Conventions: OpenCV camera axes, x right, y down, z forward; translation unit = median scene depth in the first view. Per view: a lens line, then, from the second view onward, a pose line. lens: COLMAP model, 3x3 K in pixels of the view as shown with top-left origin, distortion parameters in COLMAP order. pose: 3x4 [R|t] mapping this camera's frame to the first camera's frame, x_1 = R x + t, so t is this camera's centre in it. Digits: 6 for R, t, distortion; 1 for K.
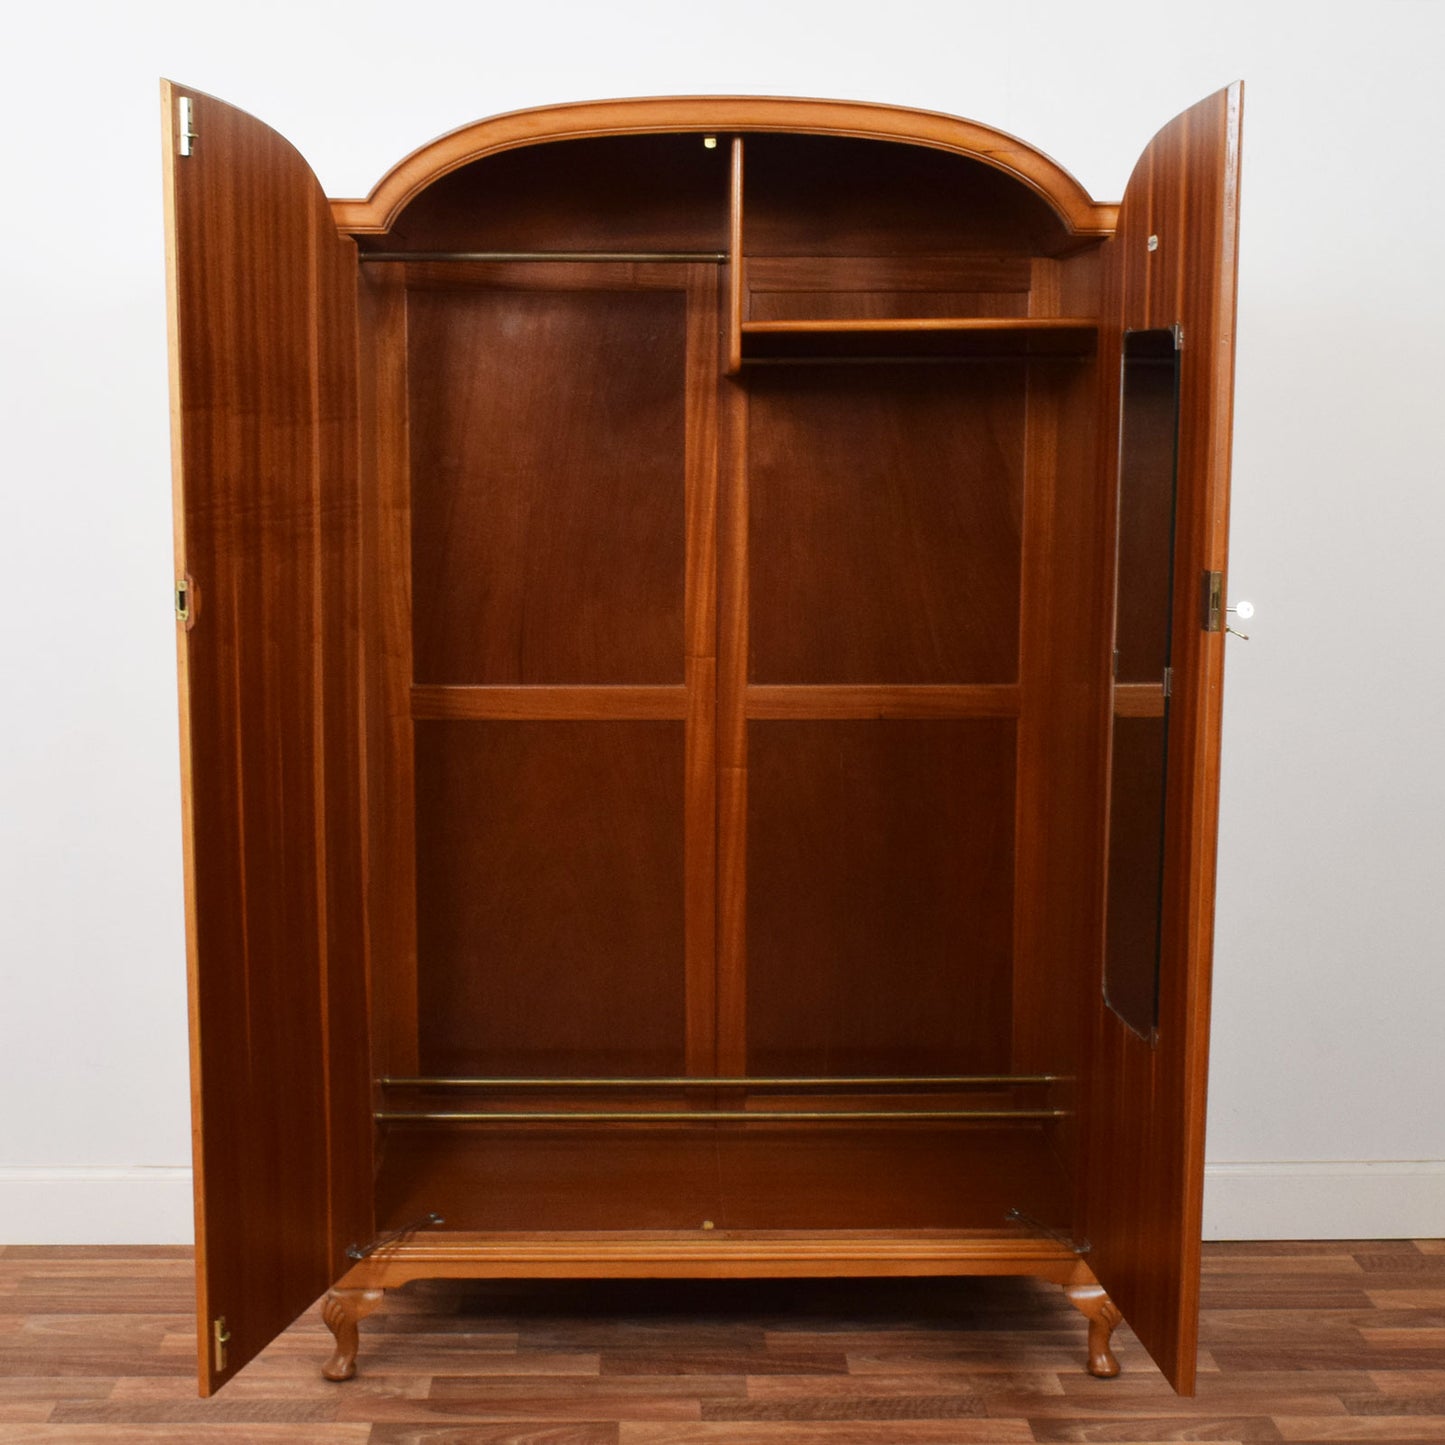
lens RADIAL K [[2377.8, 0, 786.4], [0, 2377.8, 689.0], [0, 0, 1]] dist [-0.004099, 0.000000]
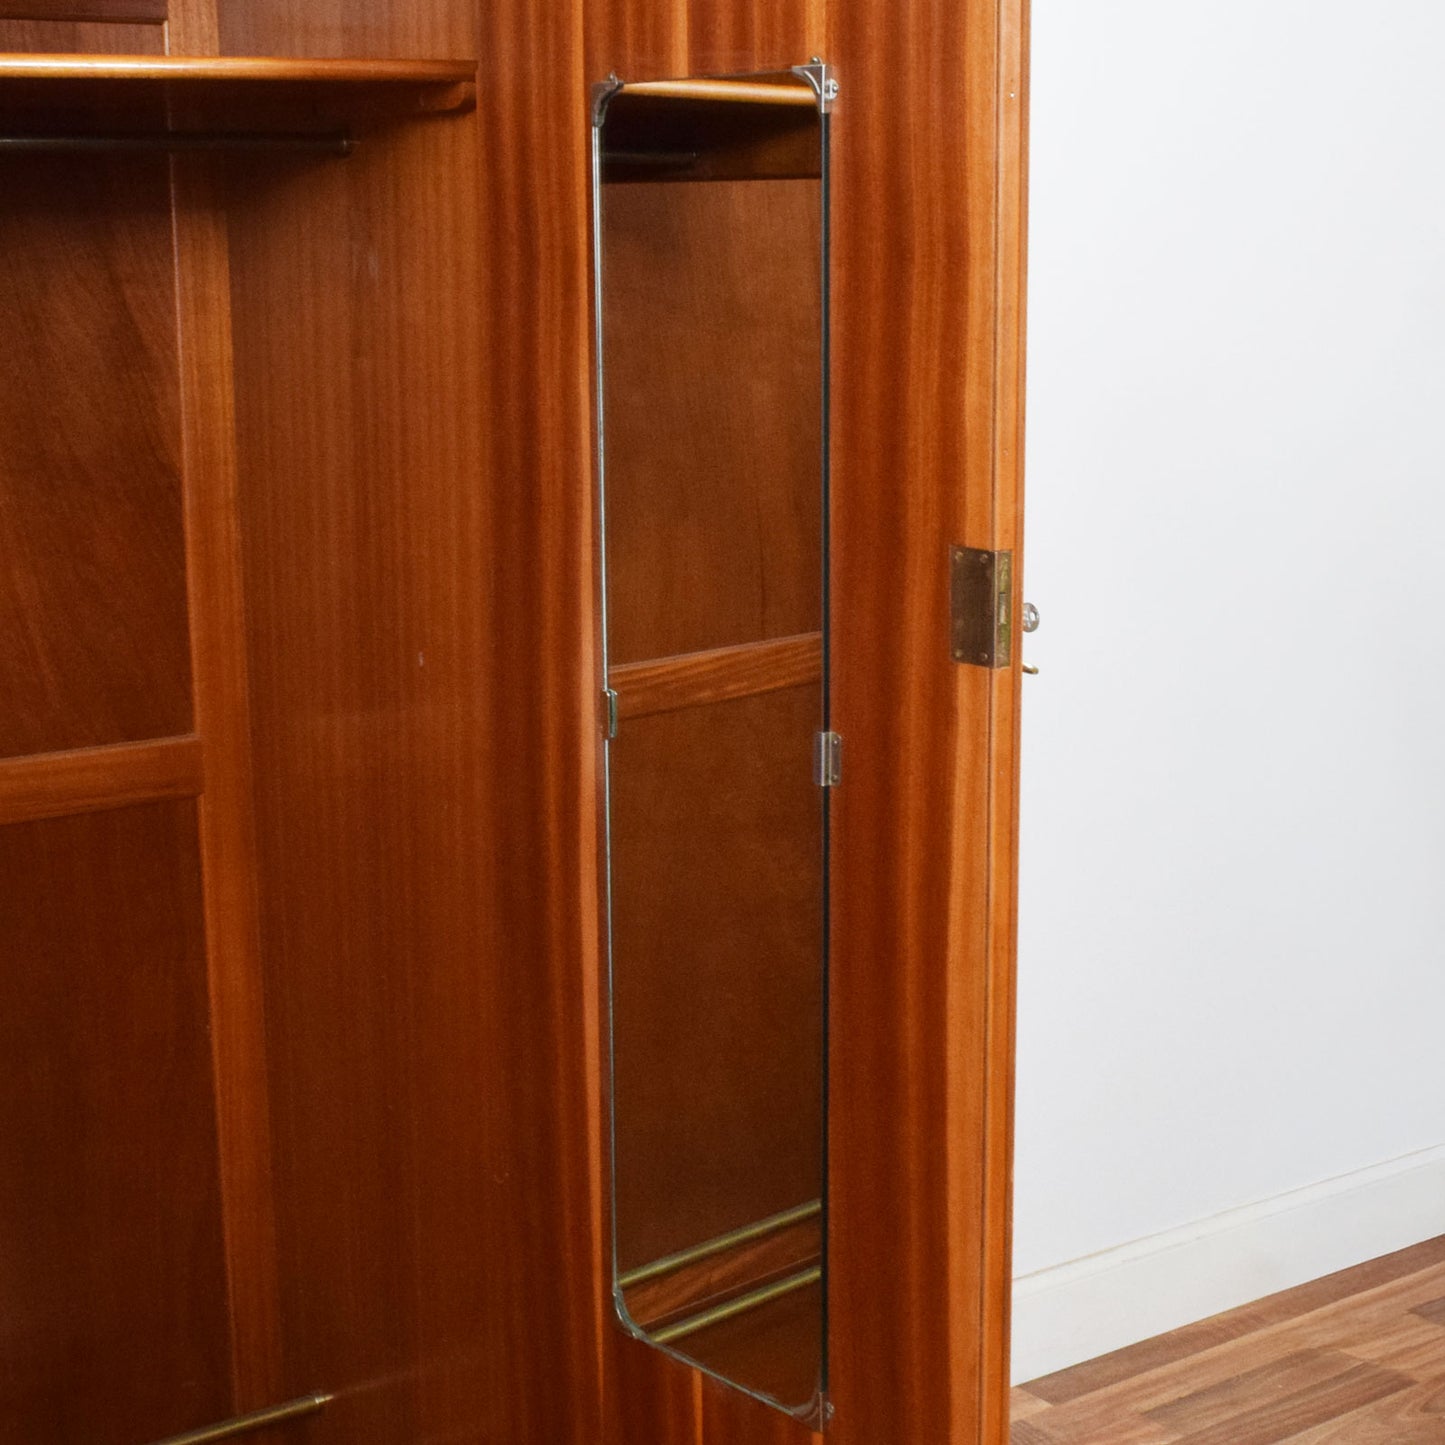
lens RADIAL K [[2543.9, 0, 722.6], [0, 2543.9, 715.6], [0, 0, 1]] dist [-0.004585, 0.000000]
pose [[0.825254, -0.112149, 0.553515, -0.132568], [0.075759, 0.993210, 0.088284, -0.050216], [-0.559658, -0.030923, 0.828147, 0.434582]]
